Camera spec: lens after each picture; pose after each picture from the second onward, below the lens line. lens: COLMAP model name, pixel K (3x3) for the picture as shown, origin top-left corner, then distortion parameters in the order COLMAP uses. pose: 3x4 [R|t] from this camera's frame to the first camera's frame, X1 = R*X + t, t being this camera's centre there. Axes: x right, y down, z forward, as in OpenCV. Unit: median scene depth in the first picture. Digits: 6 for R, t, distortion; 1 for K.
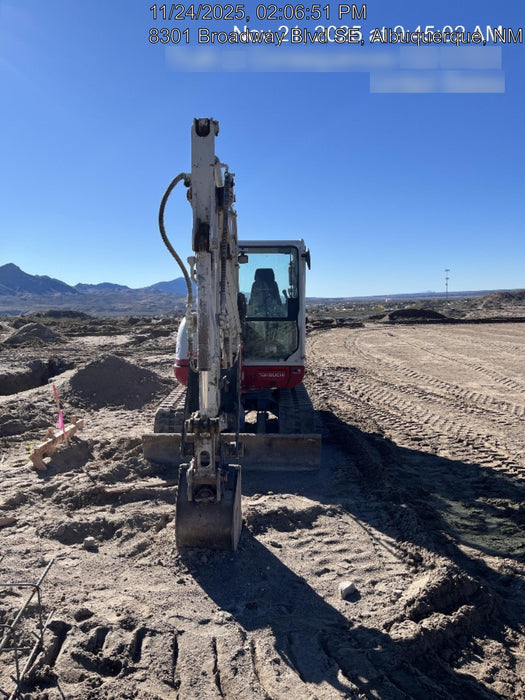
lens RADIAL K [[527.0, 0, 262.7], [0, 527.0, 339.1], [0, 0, 1]] dist [0.113295, -0.146472]
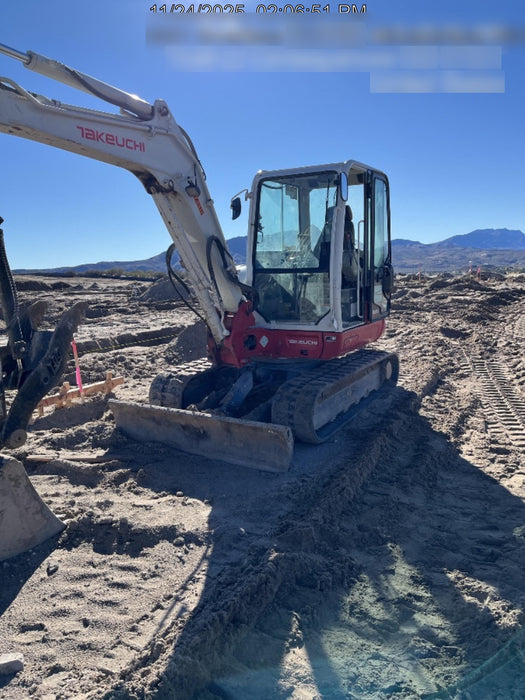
lens RADIAL K [[527.0, 0, 262.7], [0, 527.0, 339.1], [0, 0, 1]] dist [0.113295, -0.146472]
pose [[0.868100, 0.053586, -0.493489, 0.573854], [-0.015629, 0.996614, 0.080725, 0.000762], [0.496143, -0.062365, 0.865998, 0.468869]]
